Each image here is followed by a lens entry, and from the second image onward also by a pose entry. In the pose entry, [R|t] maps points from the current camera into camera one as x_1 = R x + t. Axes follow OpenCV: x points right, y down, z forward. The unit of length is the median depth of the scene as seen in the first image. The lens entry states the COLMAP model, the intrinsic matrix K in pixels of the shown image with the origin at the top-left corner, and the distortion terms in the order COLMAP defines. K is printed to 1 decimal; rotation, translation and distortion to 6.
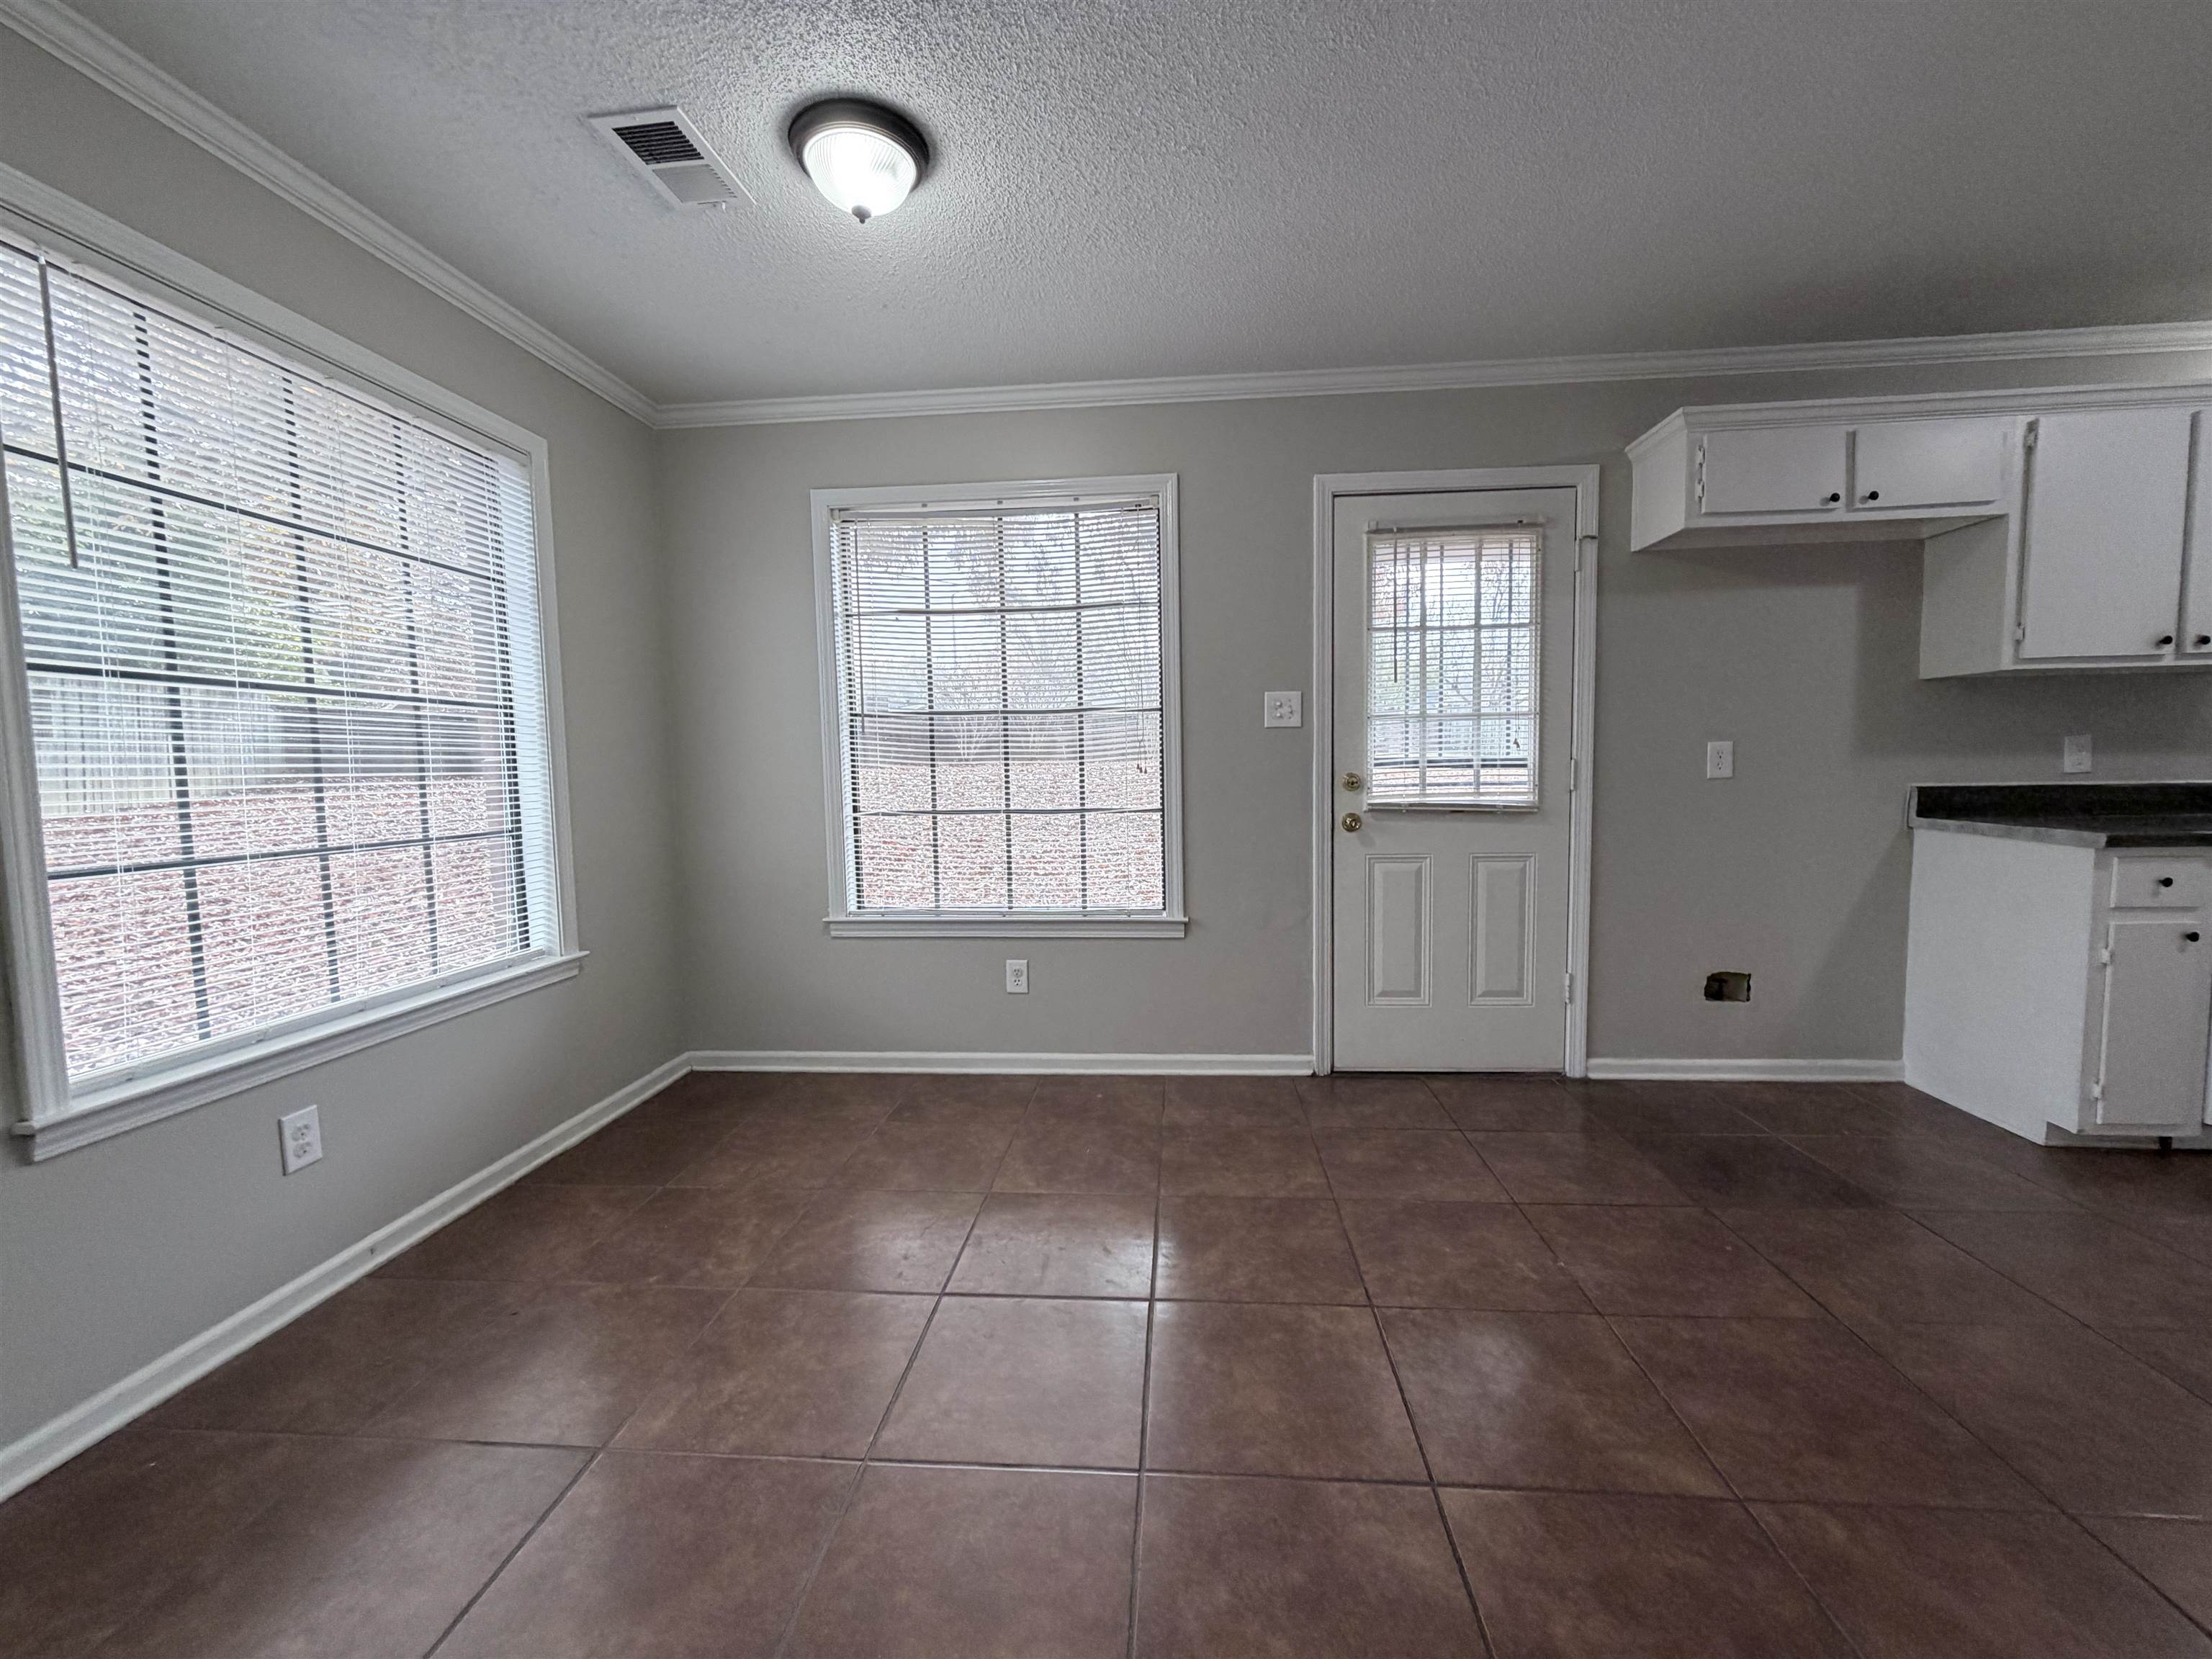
lens RADIAL K [[886.0, 0, 1114.5], [0, 886.0, 834.8], [0, 0, 1]] dist [0.004054, -0.000309]
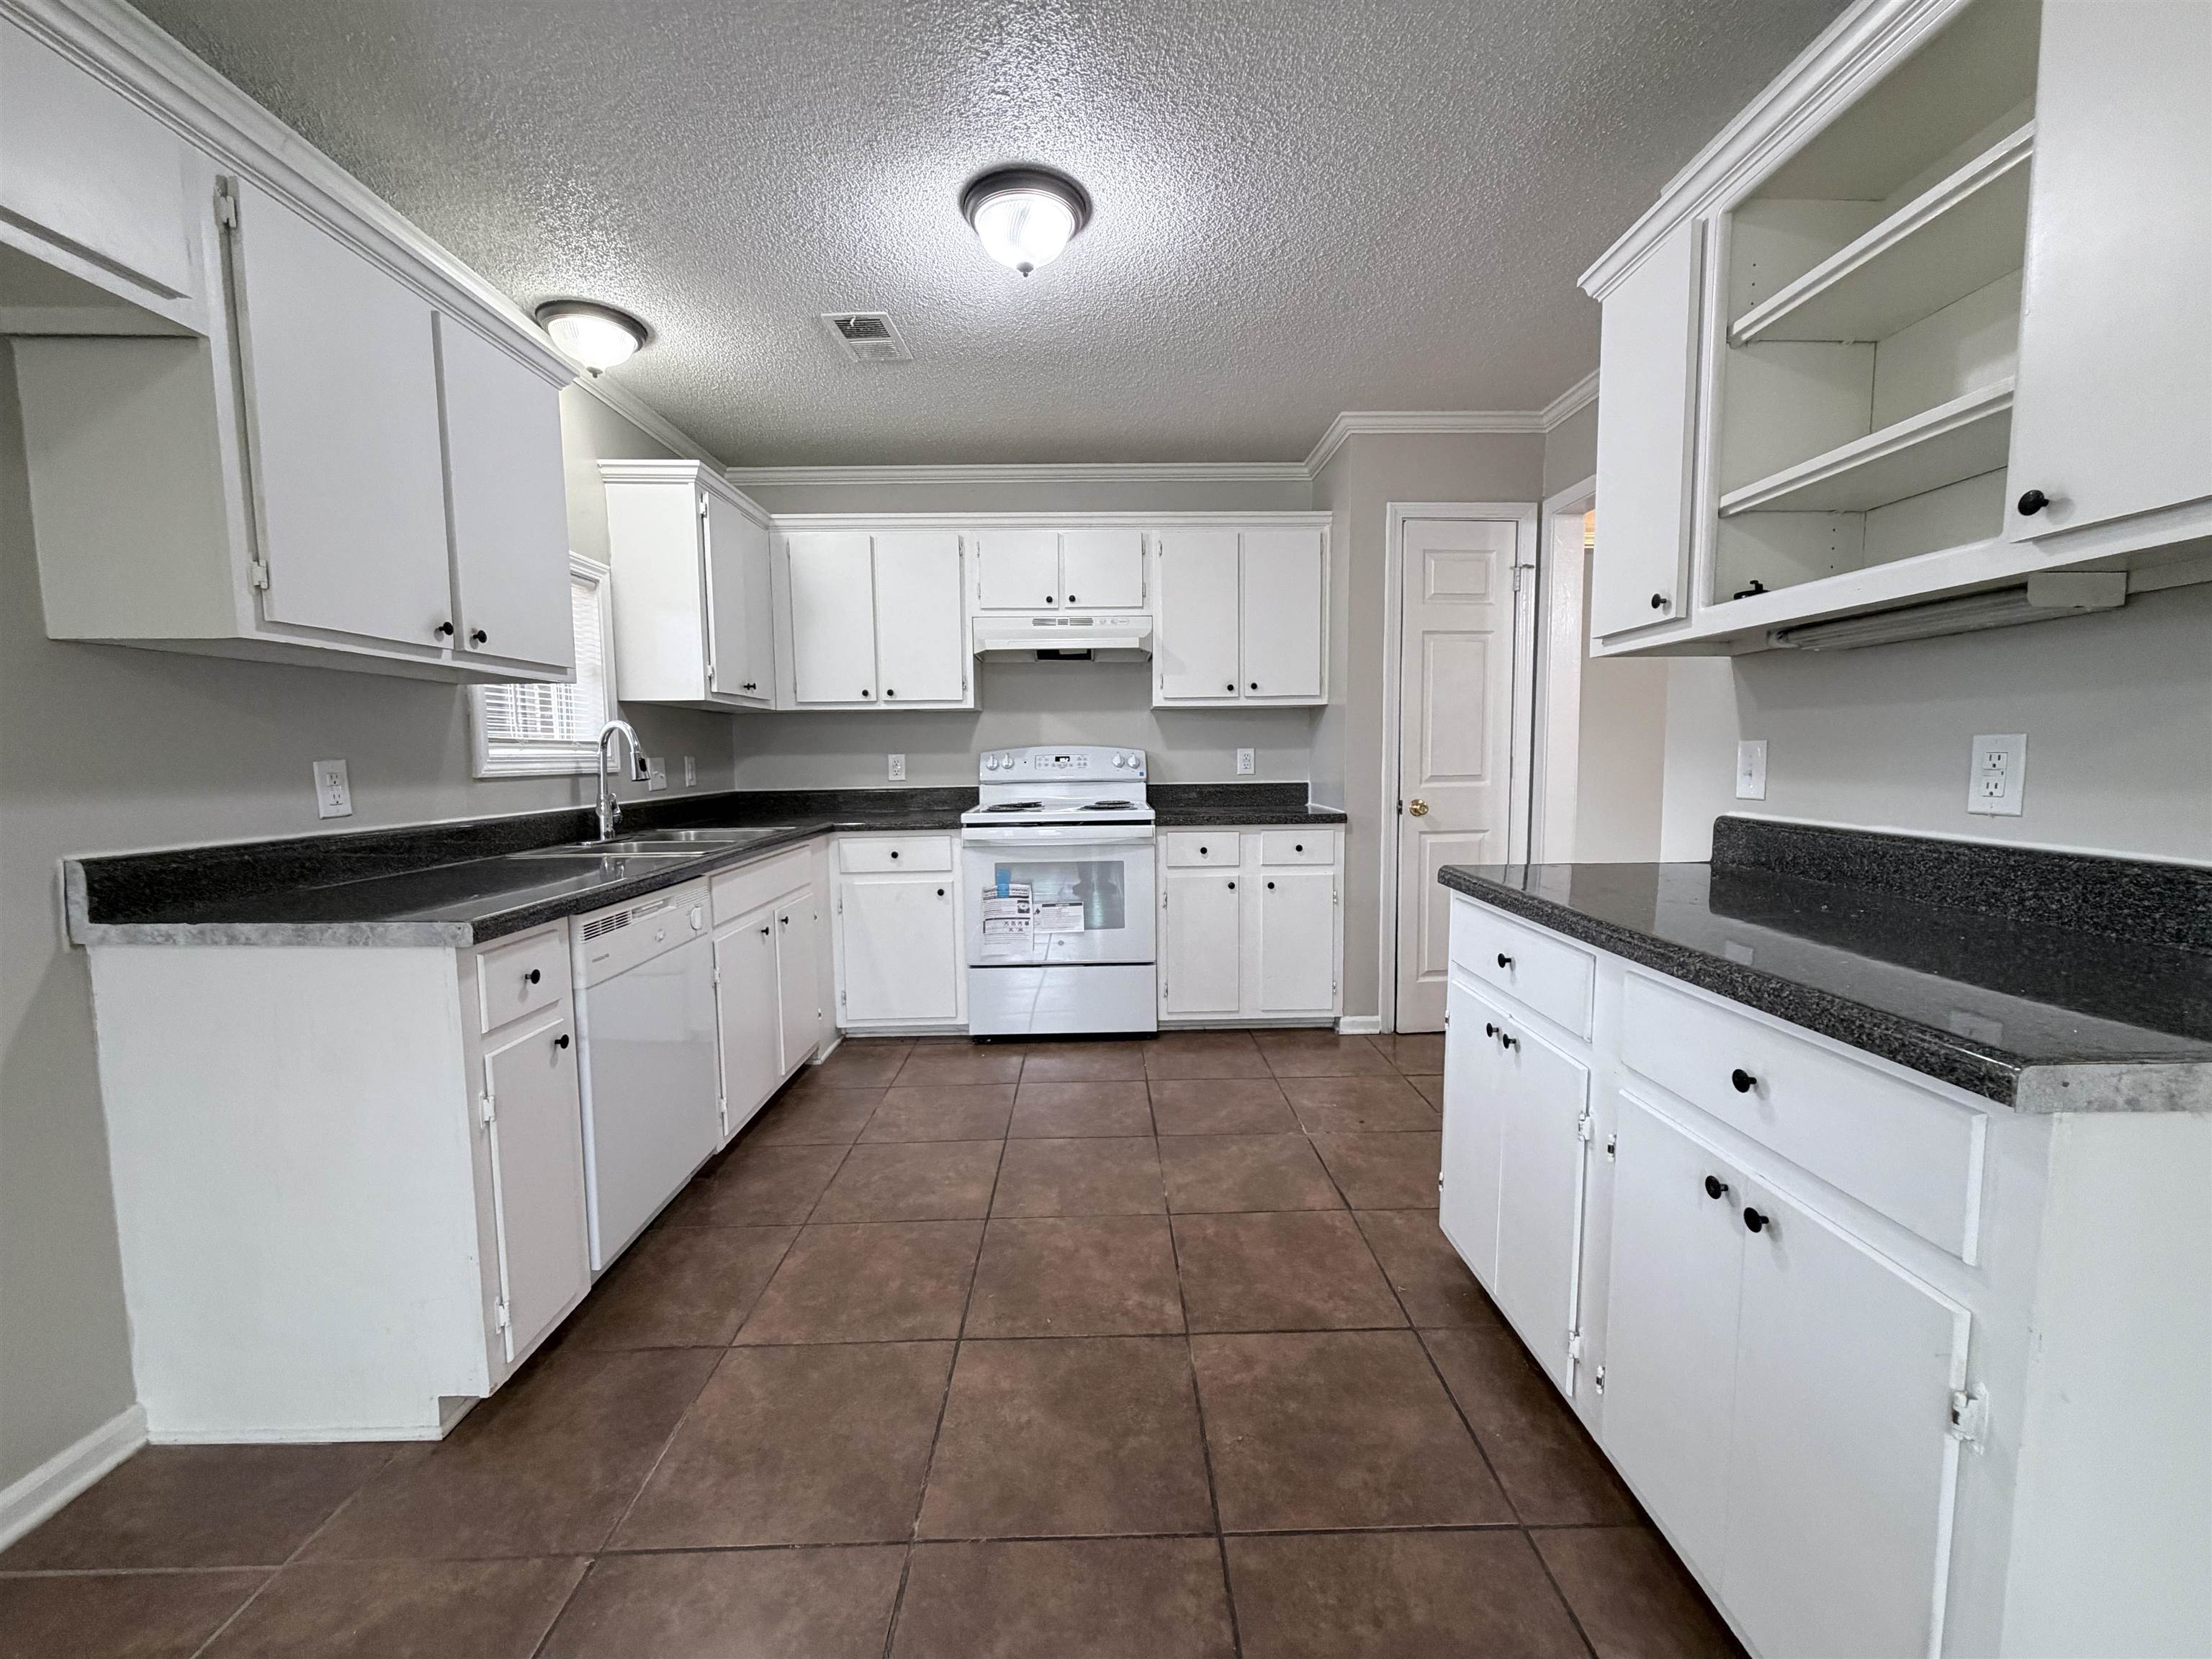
lens RADIAL K [[886.0, 0, 1097.7], [0, 886.0, 824.2], [0, 0, 1]] dist [0.004054, -0.000309]
pose [[-0.080363, -0.059313, 0.994999, 0.364029], [0.096386, 0.993088, 0.066984, -0.052251], [-0.992094, 0.101287, -0.074091, 0.470115]]
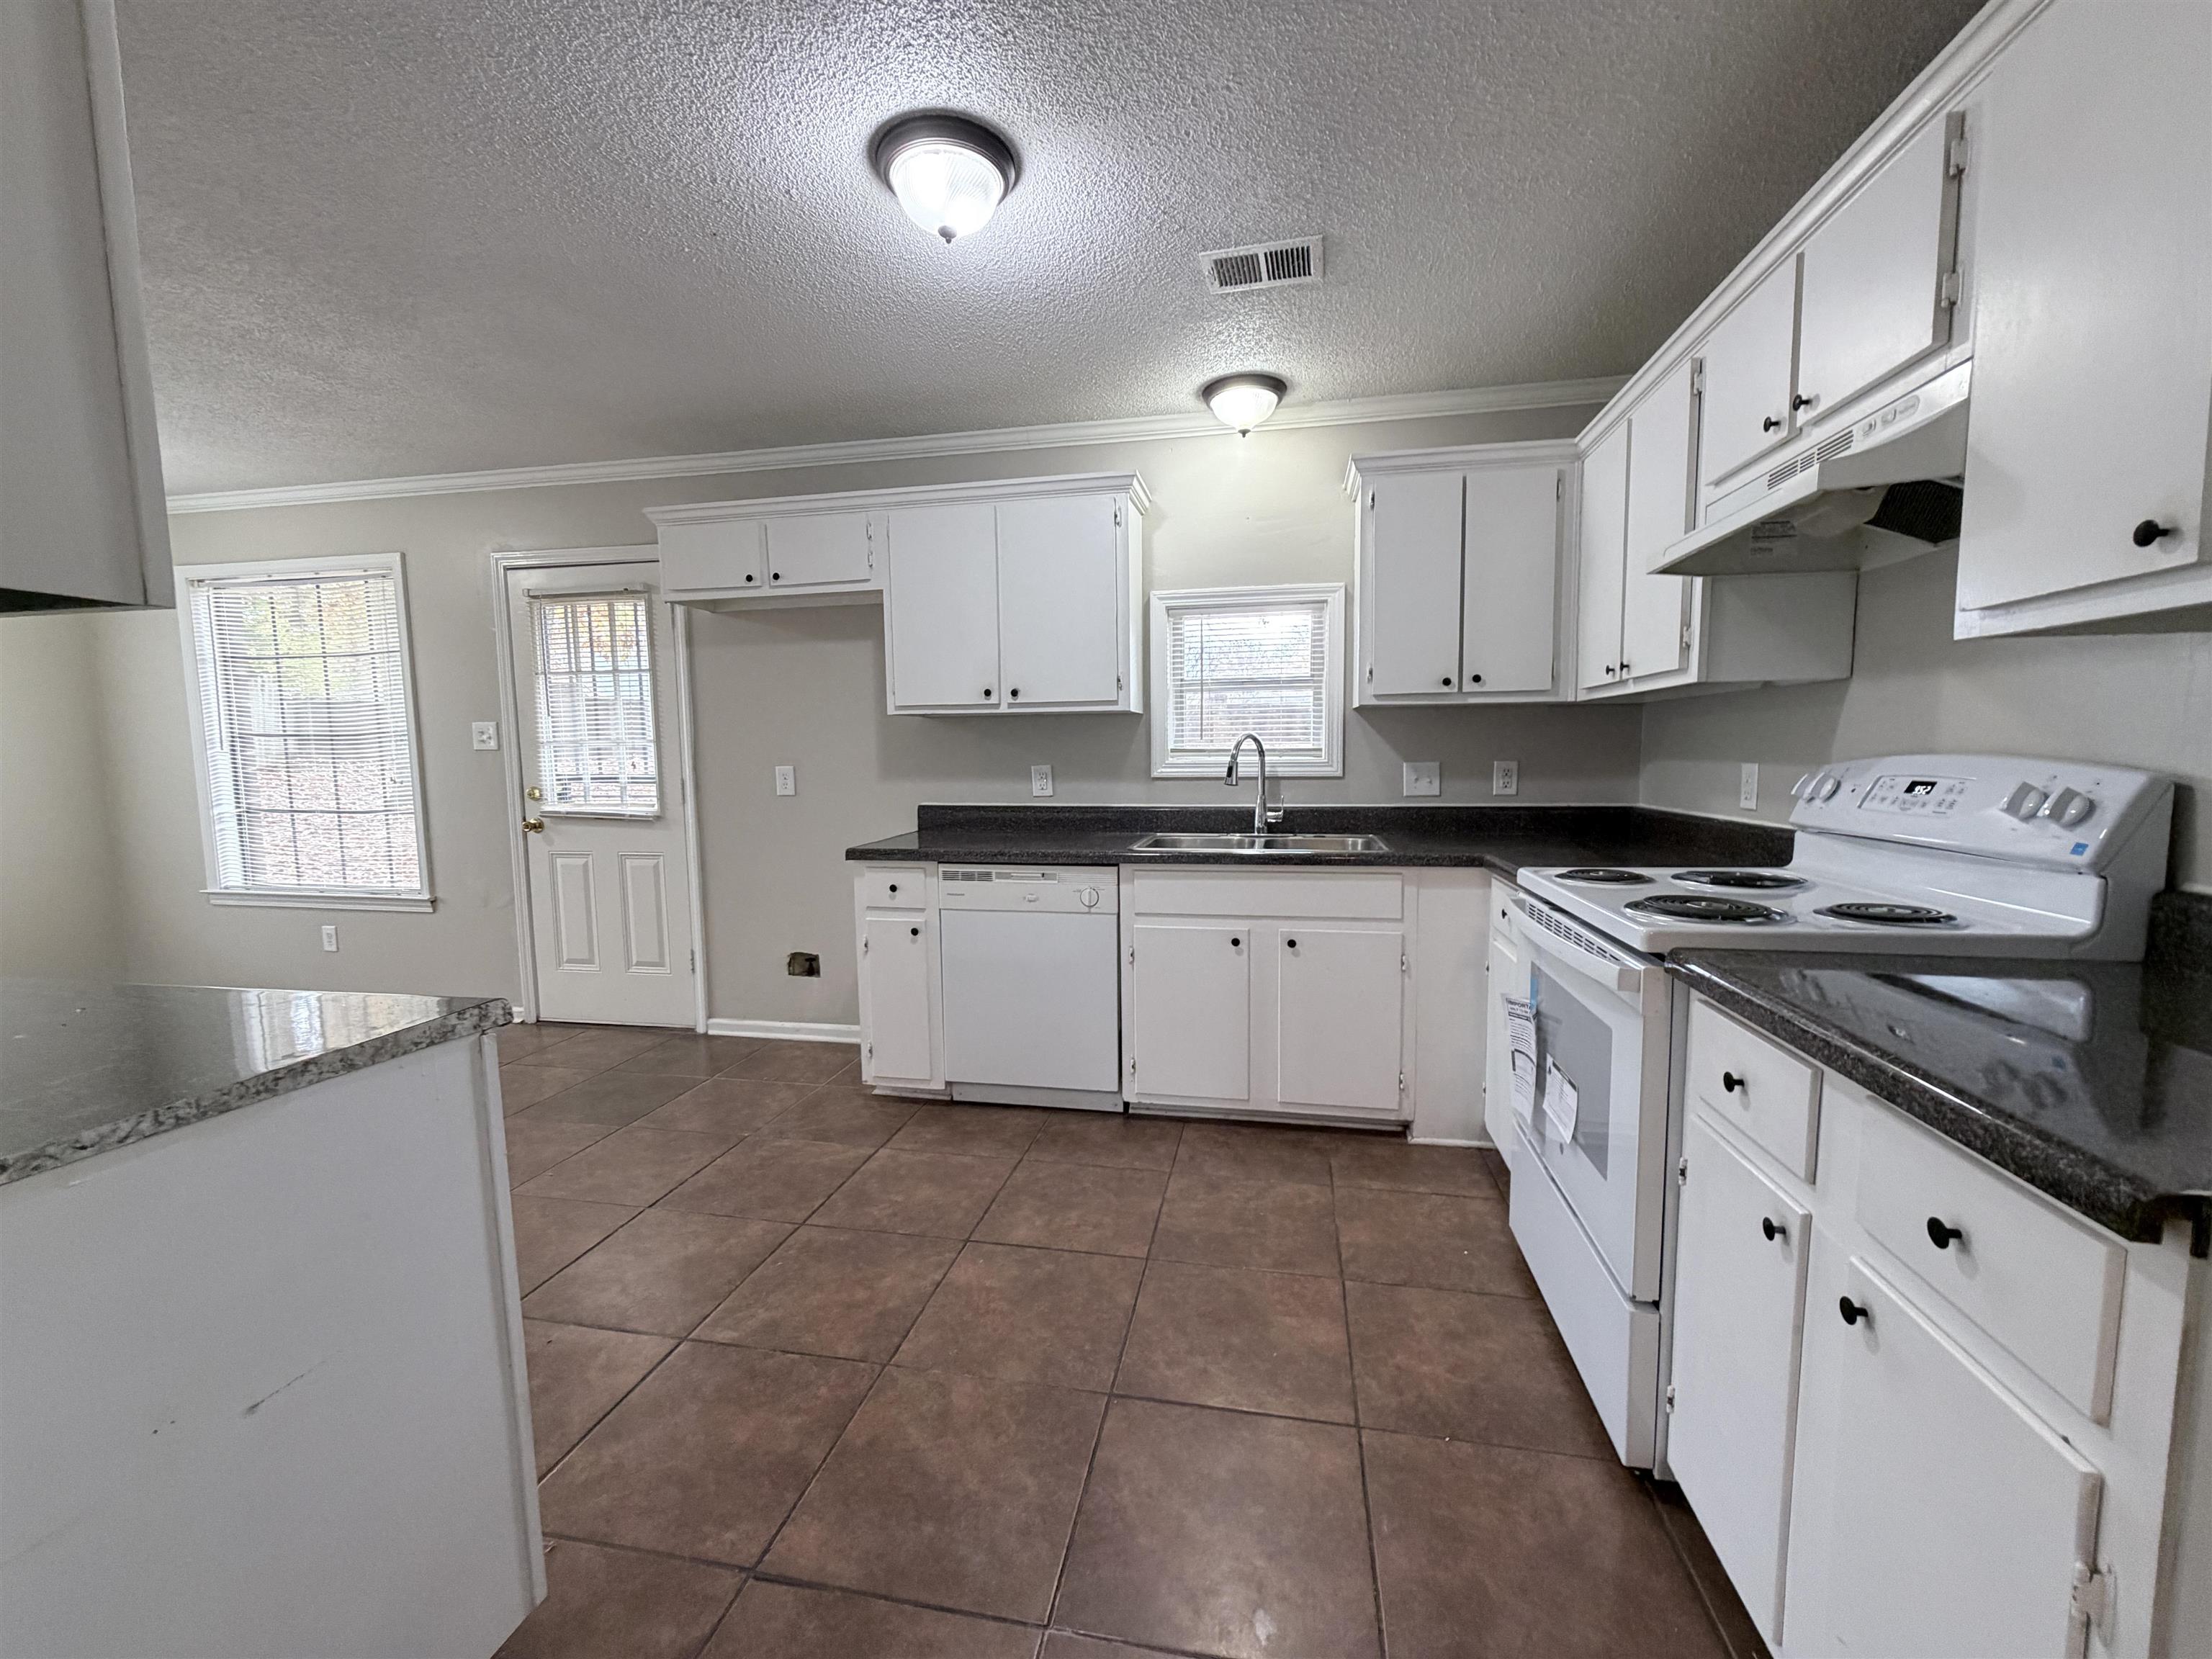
lens RADIAL K [[886.0, 0, 1118.8], [0, 886.0, 825.3], [0, 0, 1]] dist [0.004054, -0.000309]
pose [[0.992840, 0.019707, -0.117814, 1.284364], [-0.019508, 0.999806, 0.002835, -0.034466], [0.117847, -0.000516, 0.993032, -0.170231]]
